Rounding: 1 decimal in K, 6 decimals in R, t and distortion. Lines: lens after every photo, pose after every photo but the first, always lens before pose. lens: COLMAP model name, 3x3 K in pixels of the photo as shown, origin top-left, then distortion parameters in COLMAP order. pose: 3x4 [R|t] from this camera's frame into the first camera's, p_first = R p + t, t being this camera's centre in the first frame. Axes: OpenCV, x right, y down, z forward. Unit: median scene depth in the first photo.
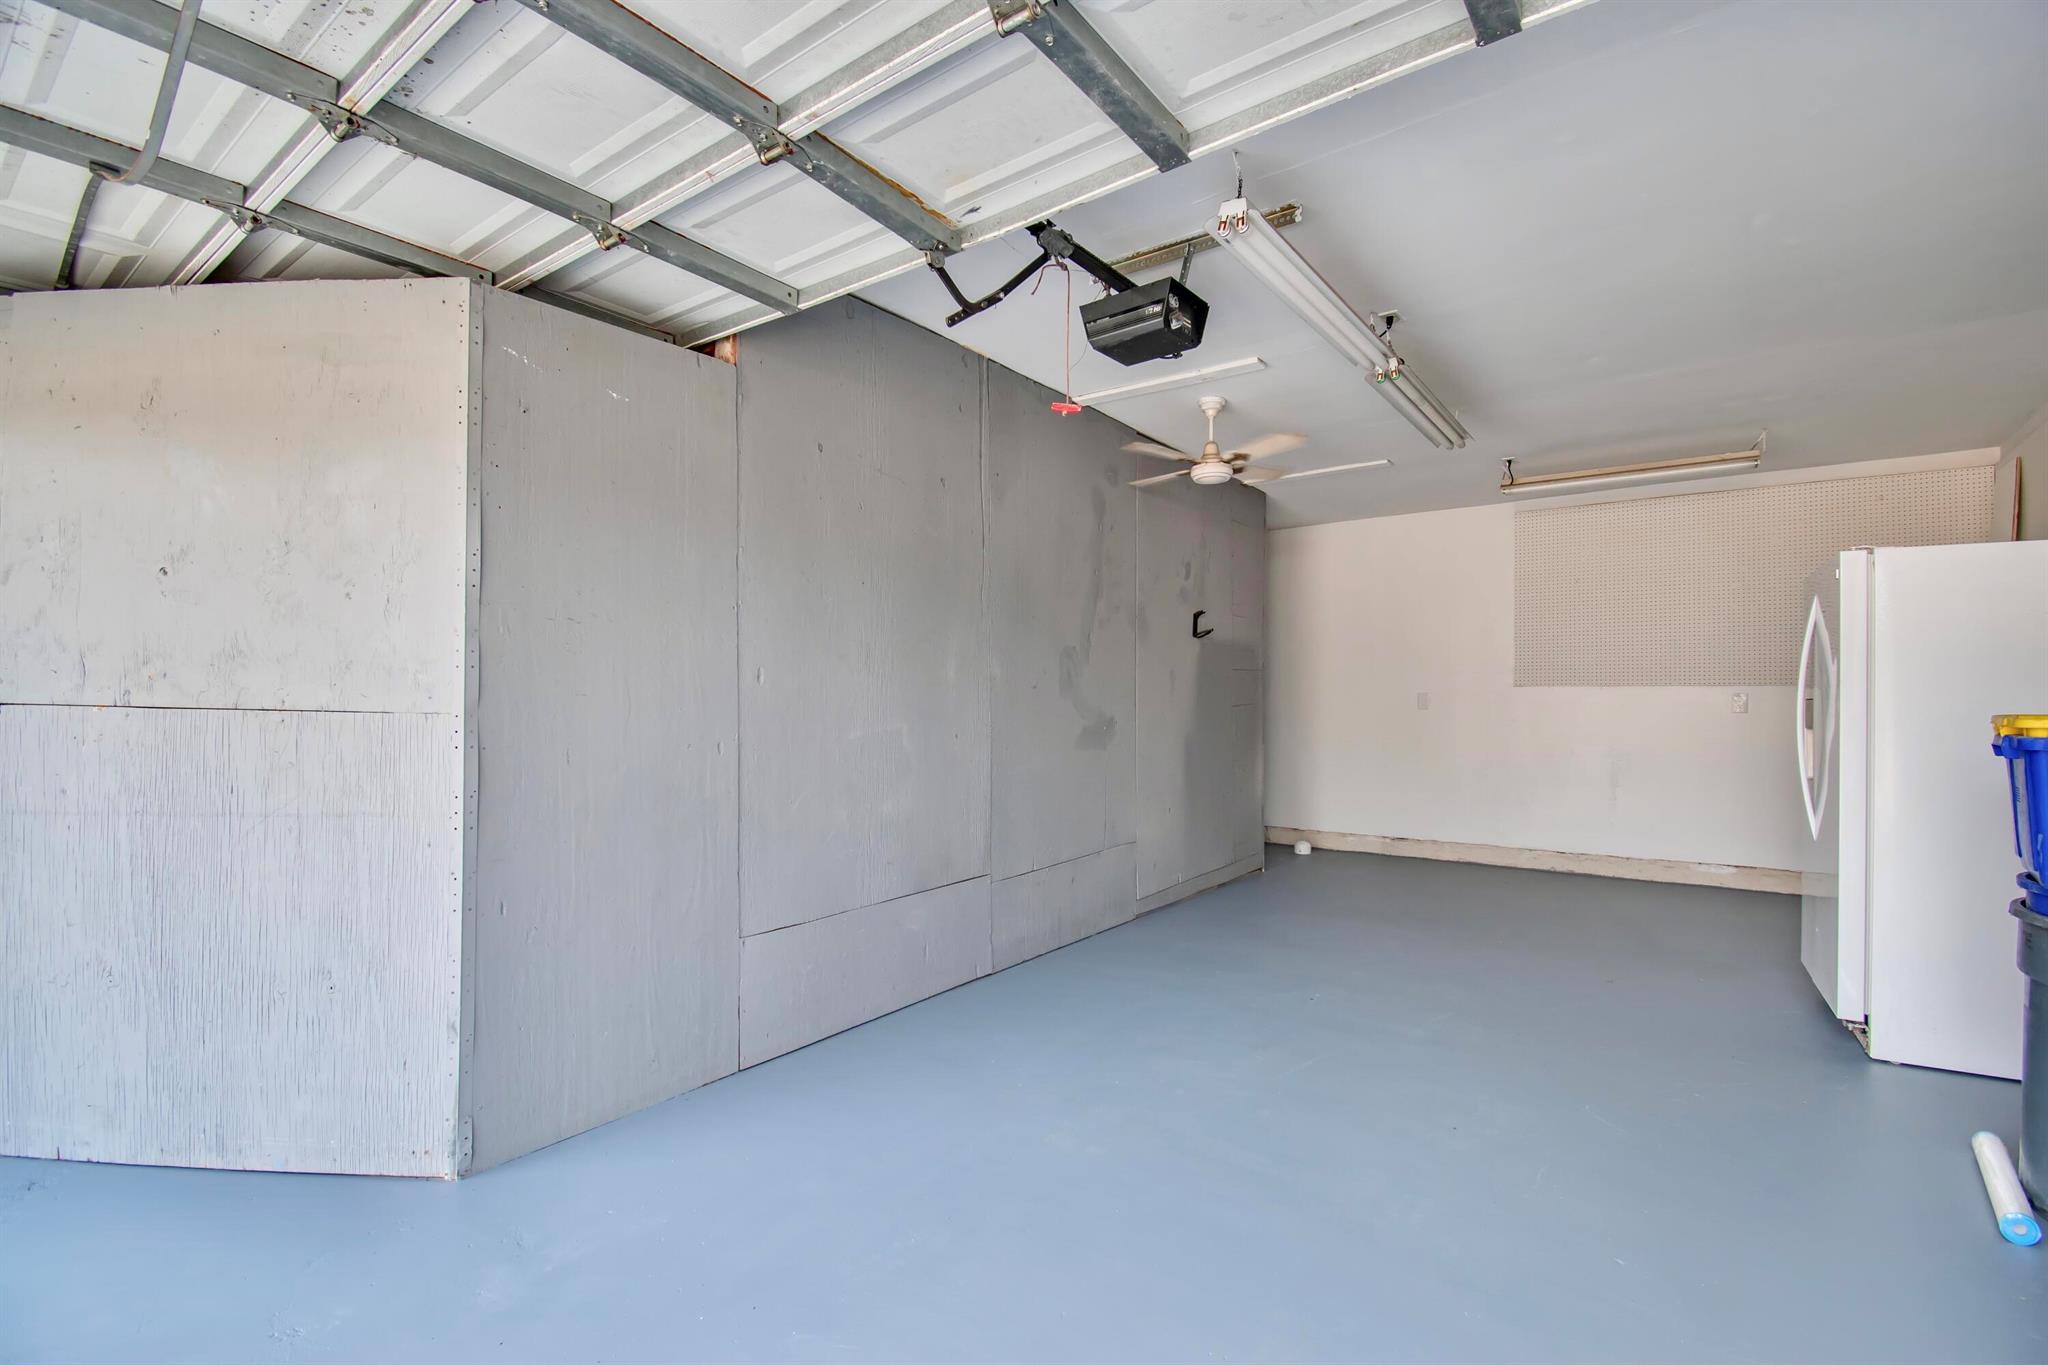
lens RADIAL K [[908.9, 0, 1026.3], [0, 908.9, 687.0], [0, 0, 1]] dist [0.014115, -0.021858]
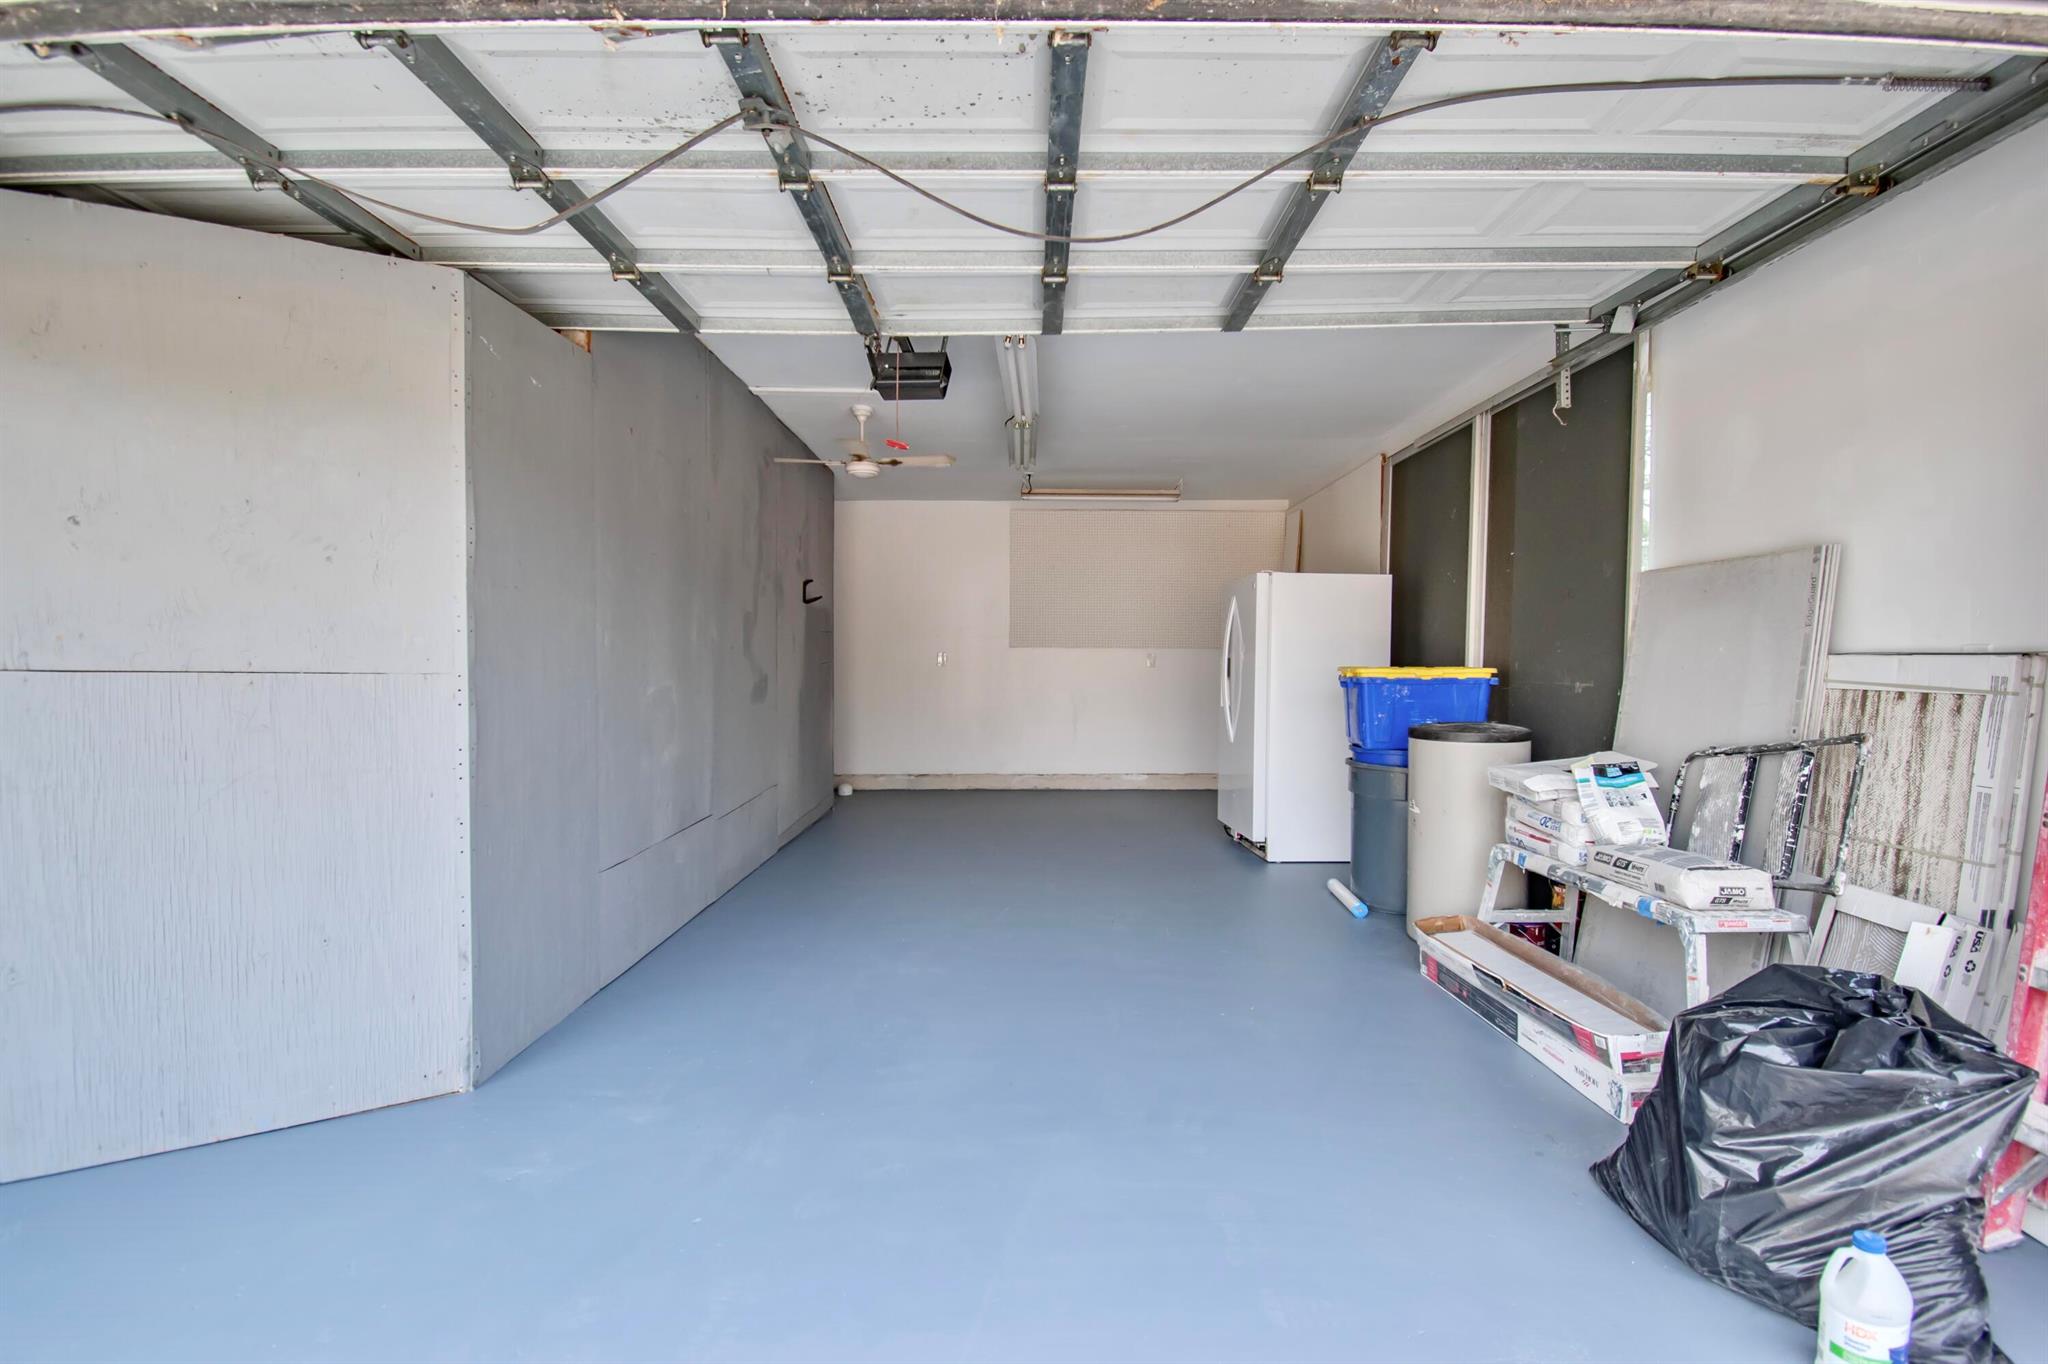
lens RADIAL K [[986.4, 0, 1024.0], [0, 986.4, 682.0], [0, 0, 1]] dist [0.018479, -0.024222]
pose [[0.807392, -0.015084, 0.589823, -0.766005], [-0.008342, 0.999281, 0.036976, -0.010588], [-0.589956, -0.034774, 0.806686, -0.355771]]
